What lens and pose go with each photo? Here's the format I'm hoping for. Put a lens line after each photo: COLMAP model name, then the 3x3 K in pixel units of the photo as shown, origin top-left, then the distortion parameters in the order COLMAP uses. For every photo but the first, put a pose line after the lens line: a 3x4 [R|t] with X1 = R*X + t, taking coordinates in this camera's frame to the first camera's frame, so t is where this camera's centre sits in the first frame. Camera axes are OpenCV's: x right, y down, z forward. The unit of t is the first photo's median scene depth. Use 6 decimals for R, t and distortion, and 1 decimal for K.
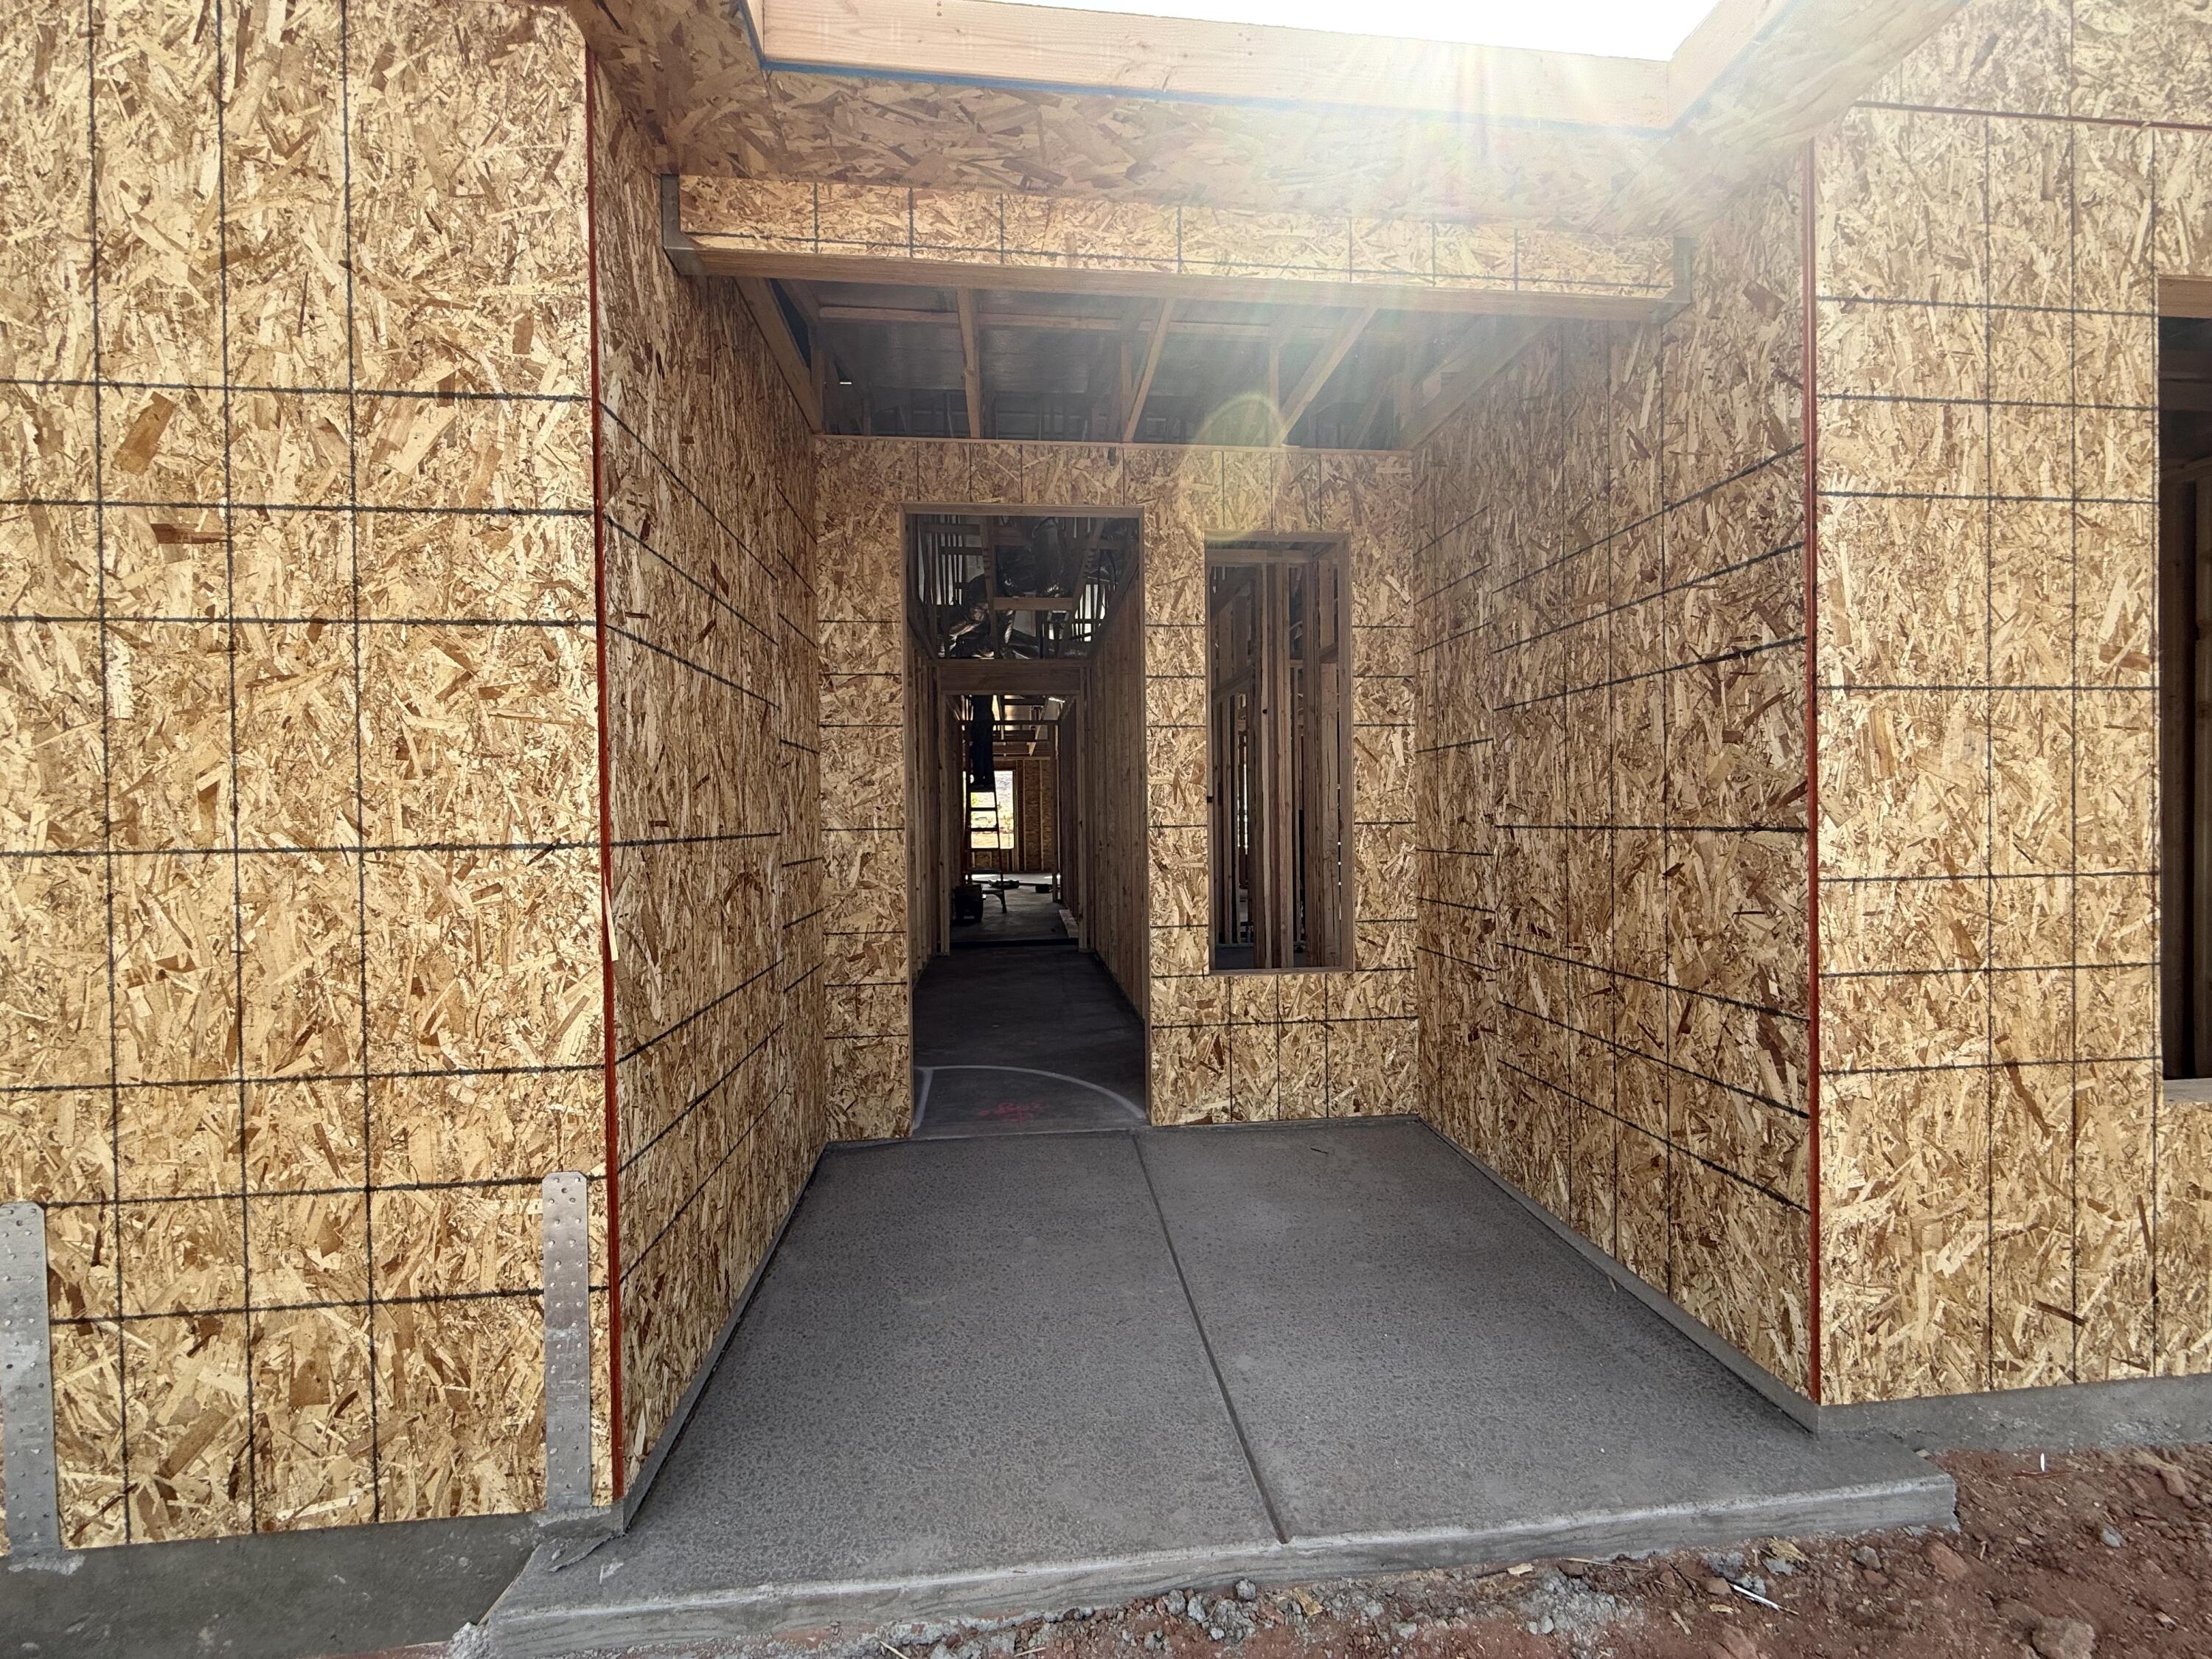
lens RADIAL K [[885.7, 0, 1097.9], [0, 885.7, 808.2], [0, 0, 1]] dist [0.002327, -0.000274]
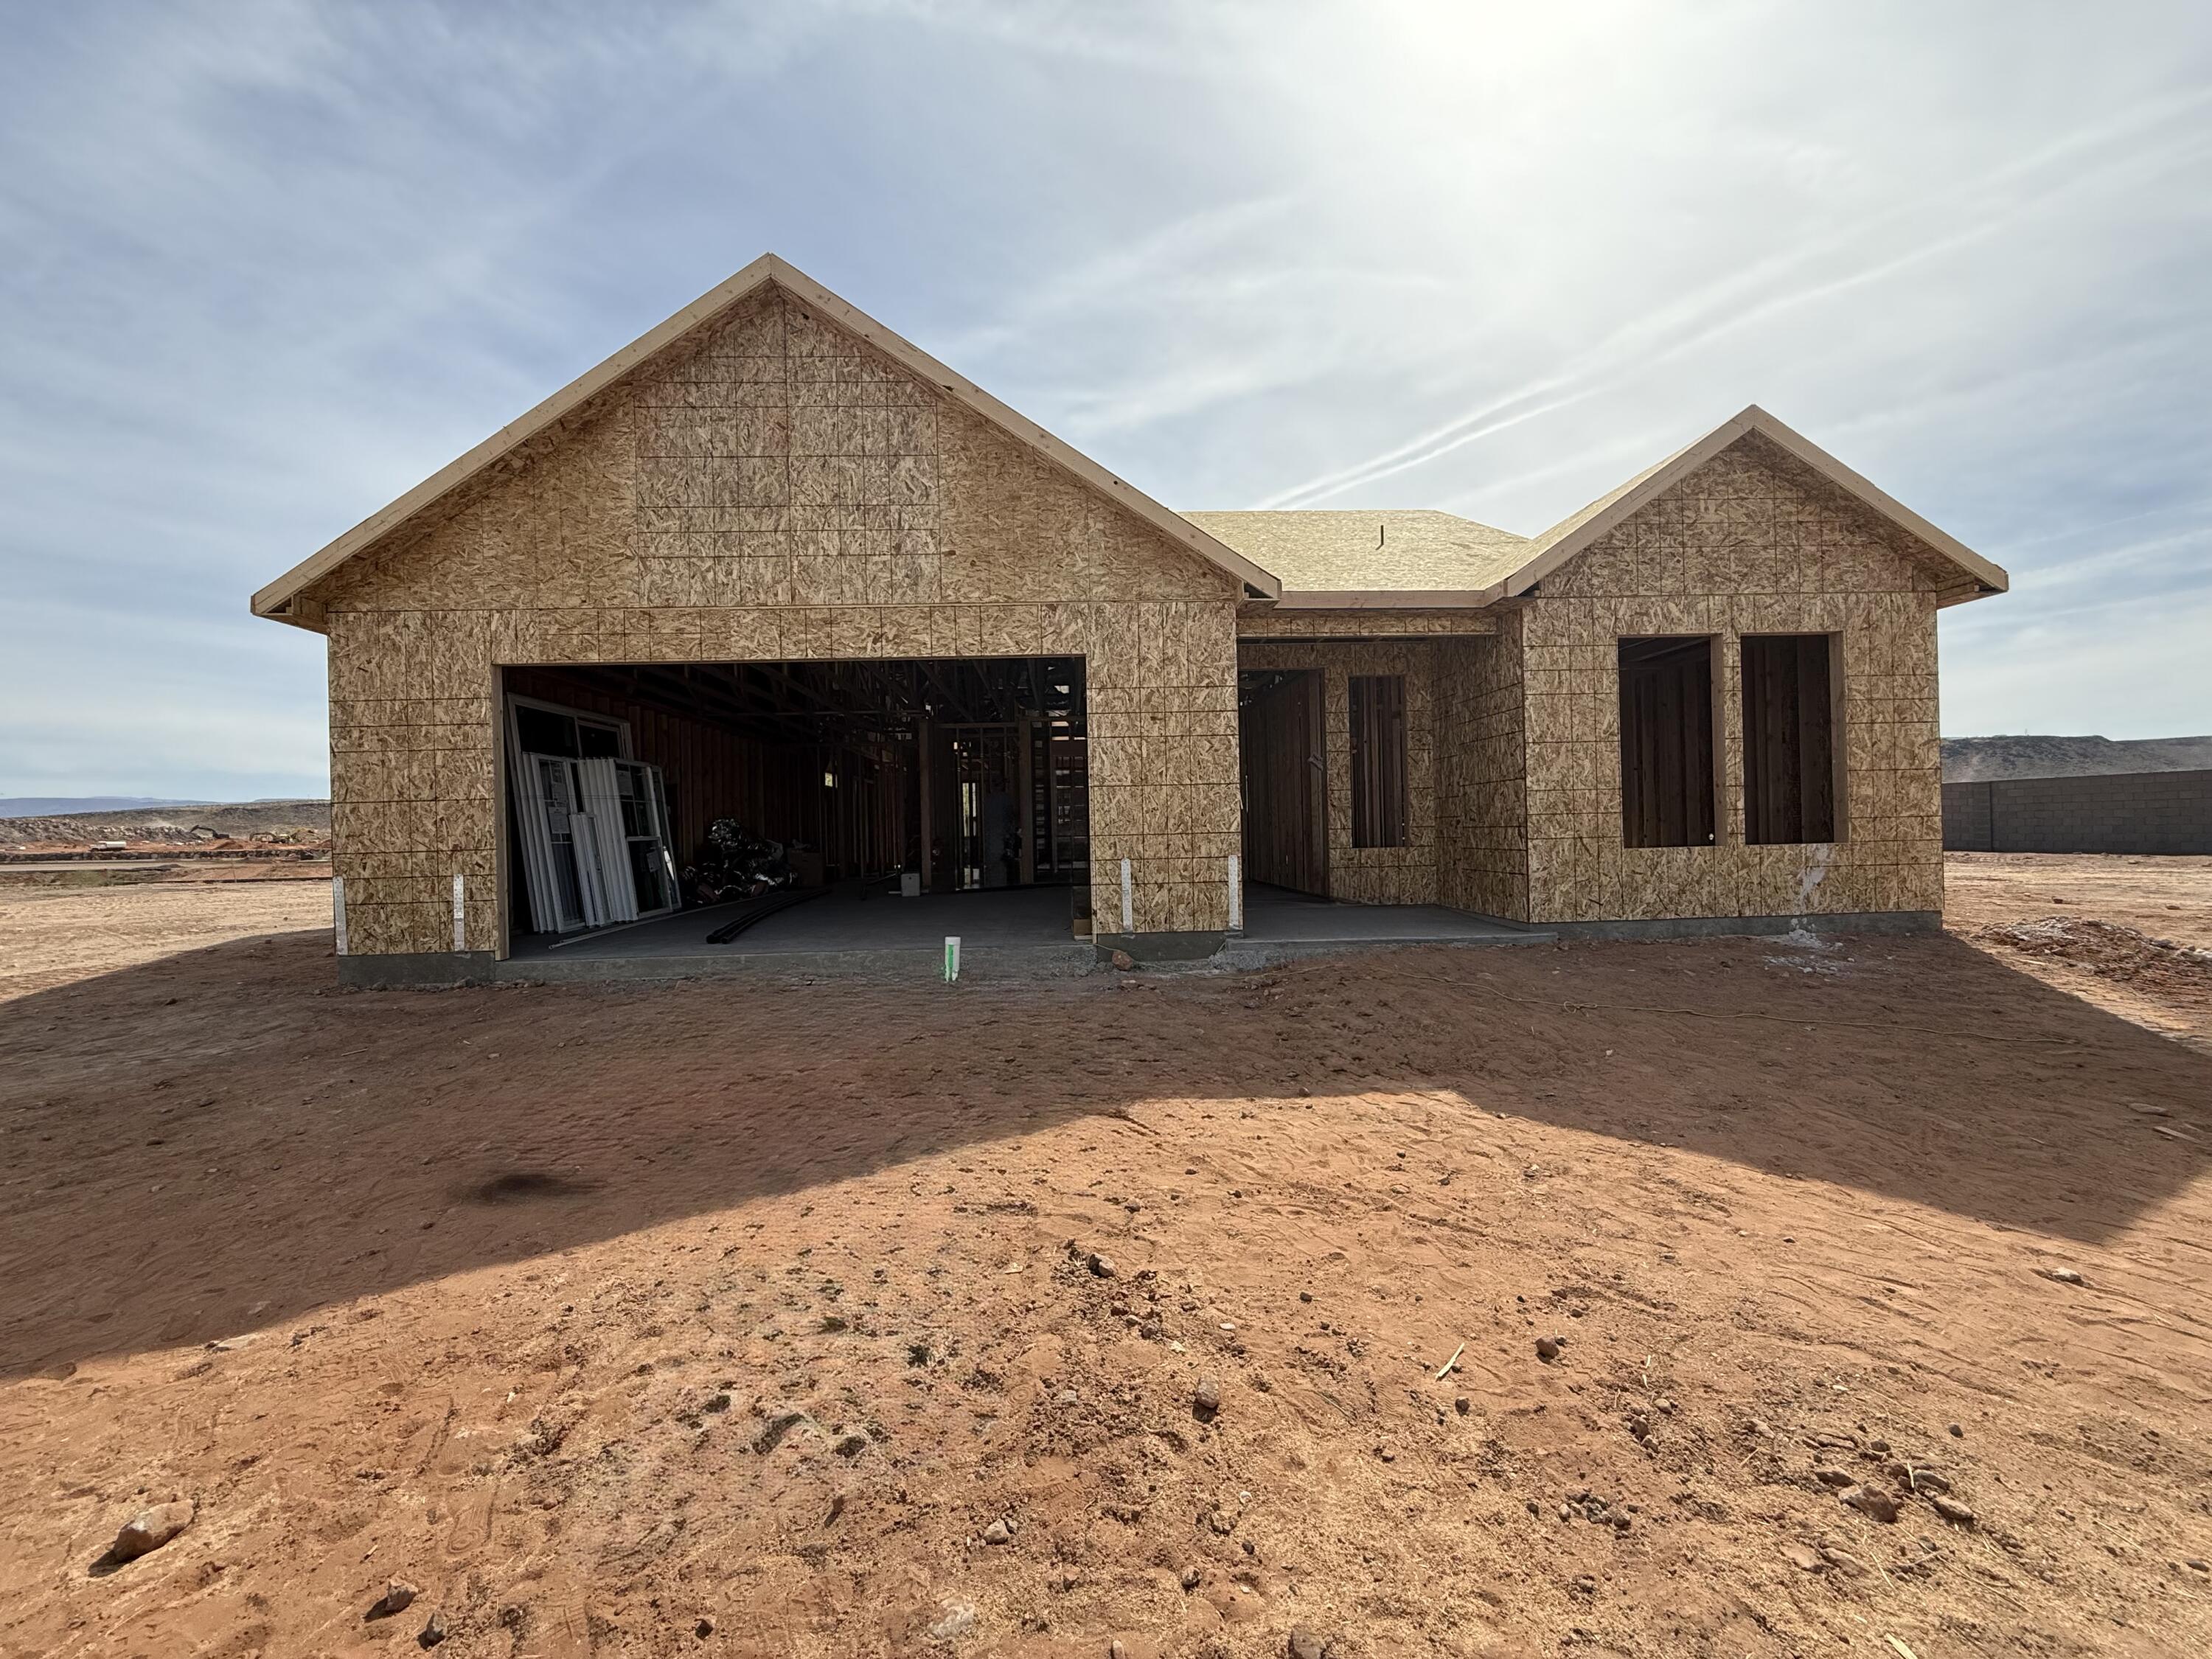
lens RADIAL K [[885.7, 0, 1097.4], [0, 885.7, 812.9], [0, 0, 1]] dist [0.002327, -0.000274]
pose [[0.998187, -0.011059, -0.059165, -0.873167], [0.010621, 0.999914, -0.007713, 0.188167], [0.059245, 0.007071, 0.998218, -3.058549]]
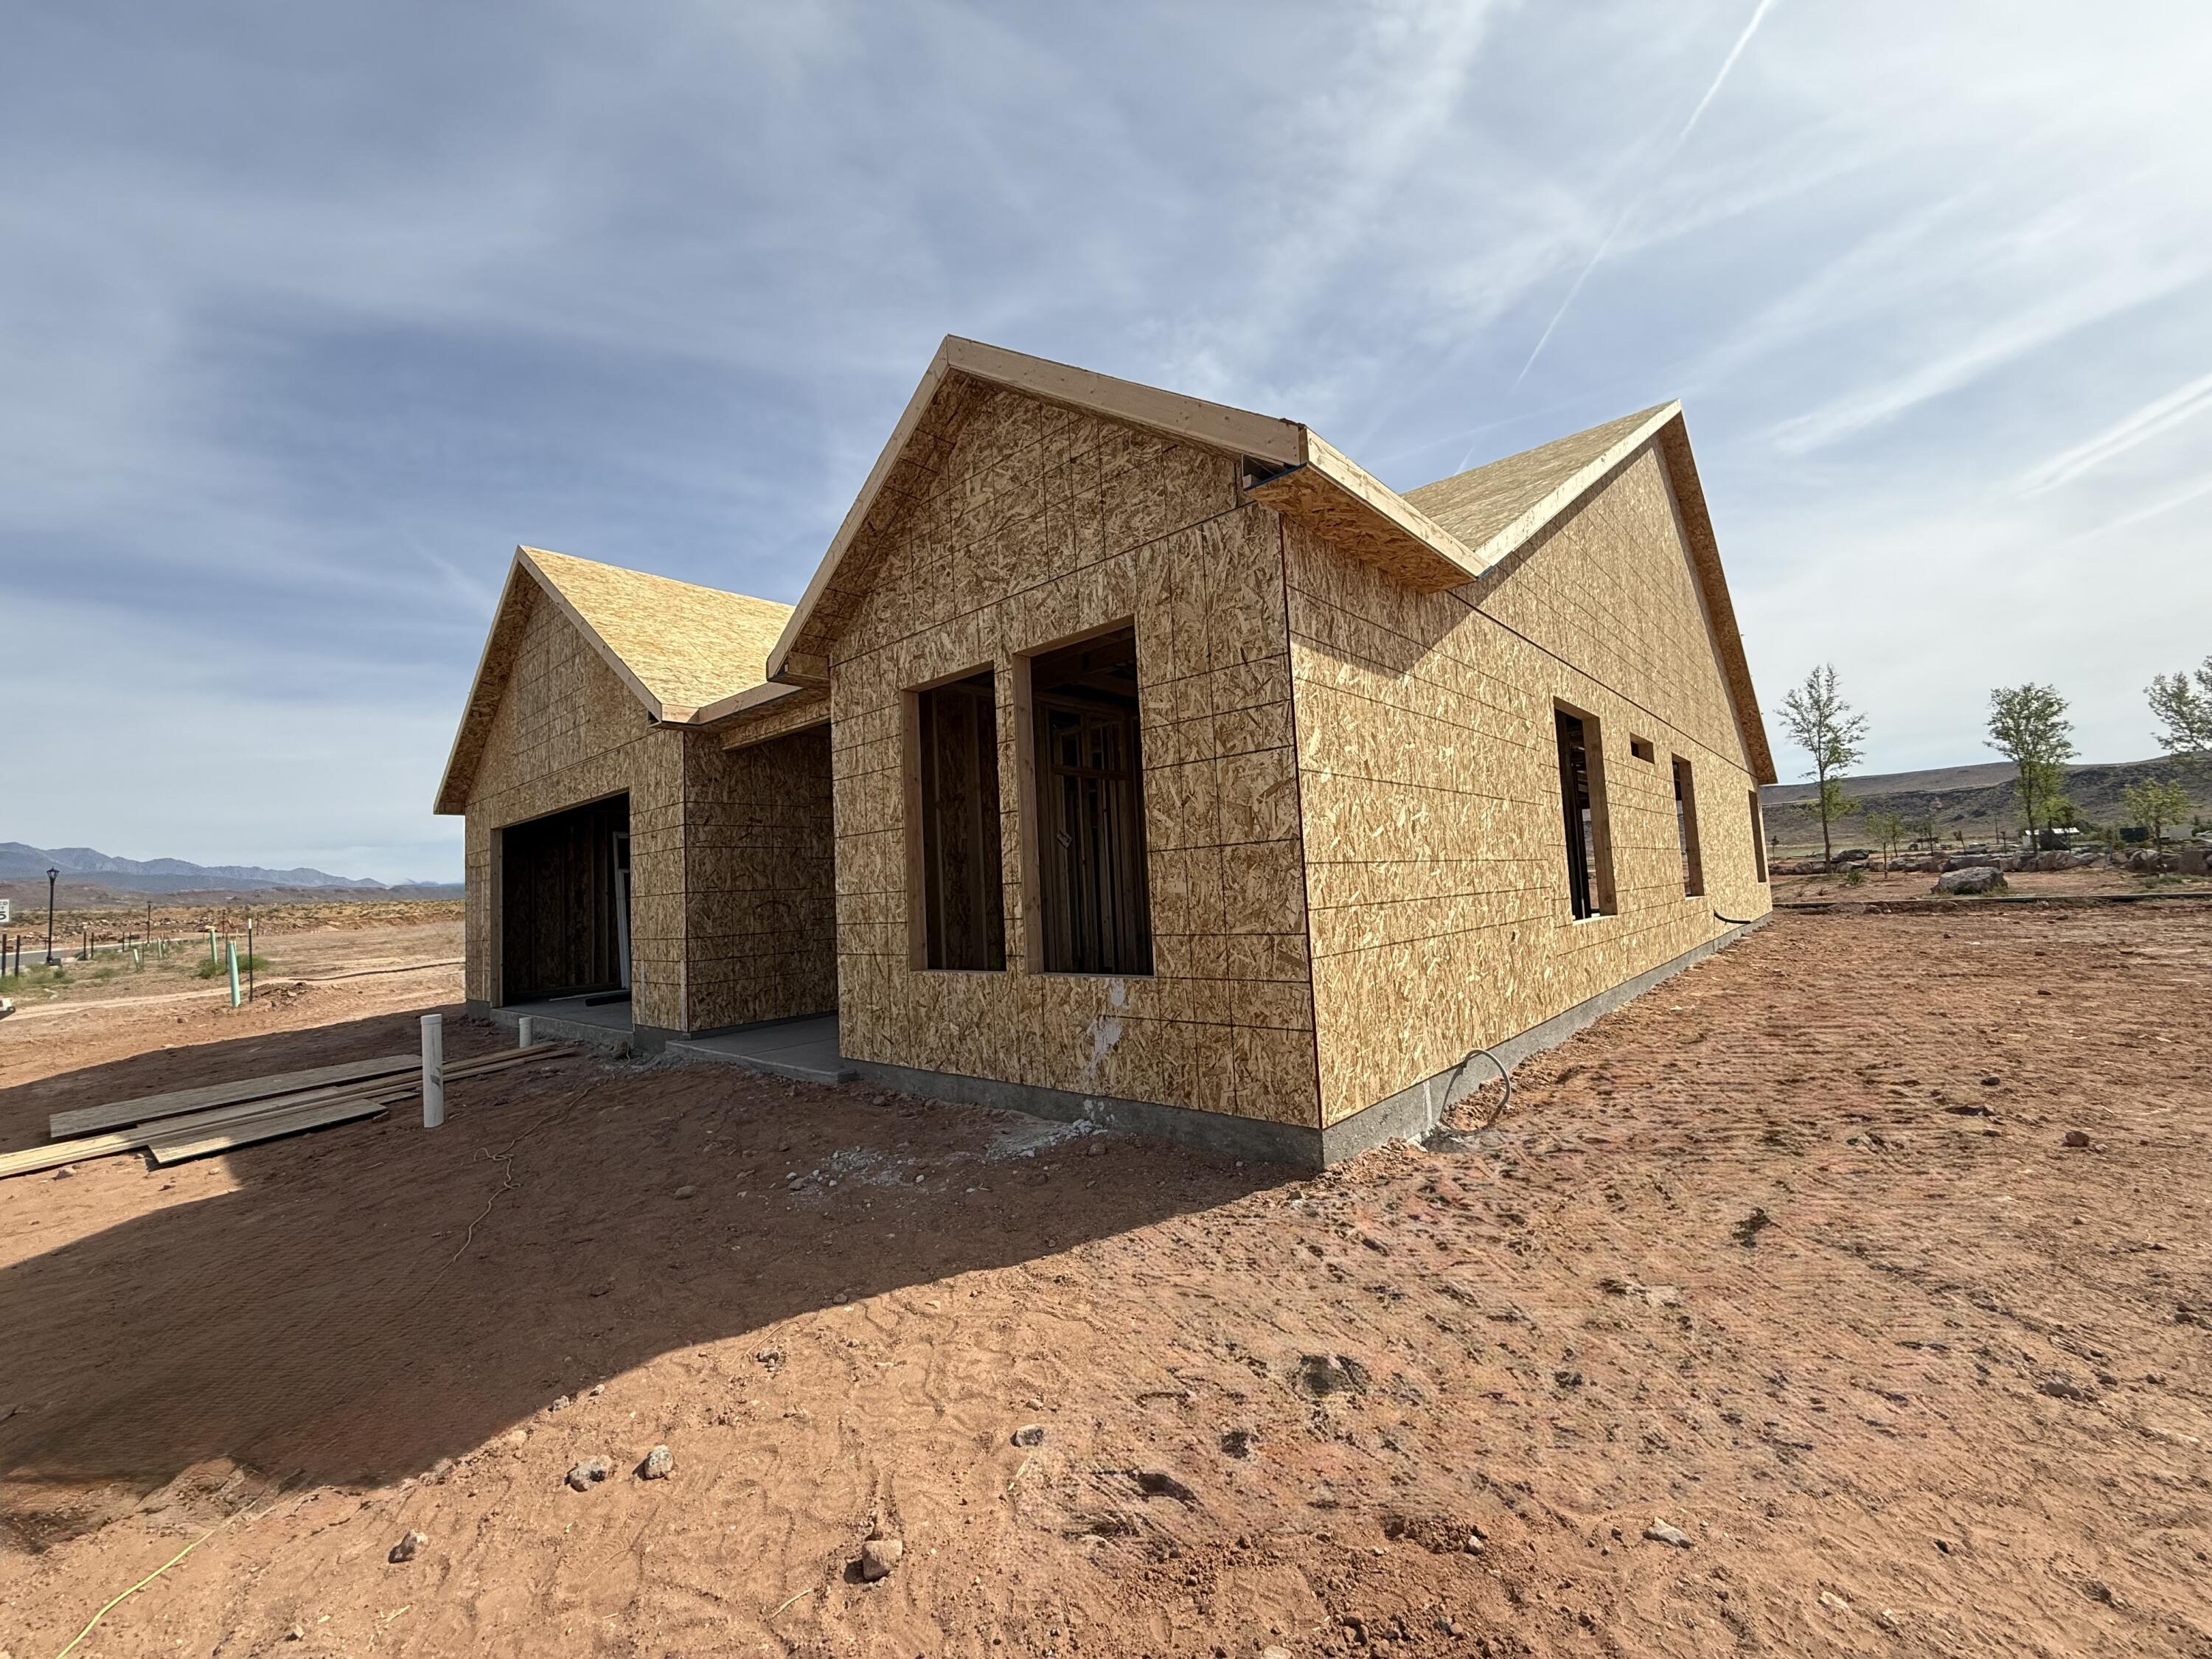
lens RADIAL K [[885.7, 0, 1094.3], [0, 885.7, 841.7], [0, 0, 1]] dist [0.002327, -0.000274]
pose [[0.669102, -0.067543, -0.740095, 3.870929], [0.027029, 0.997414, -0.066591, 0.125158], [0.742679, 0.024552, 0.669197, -0.500193]]
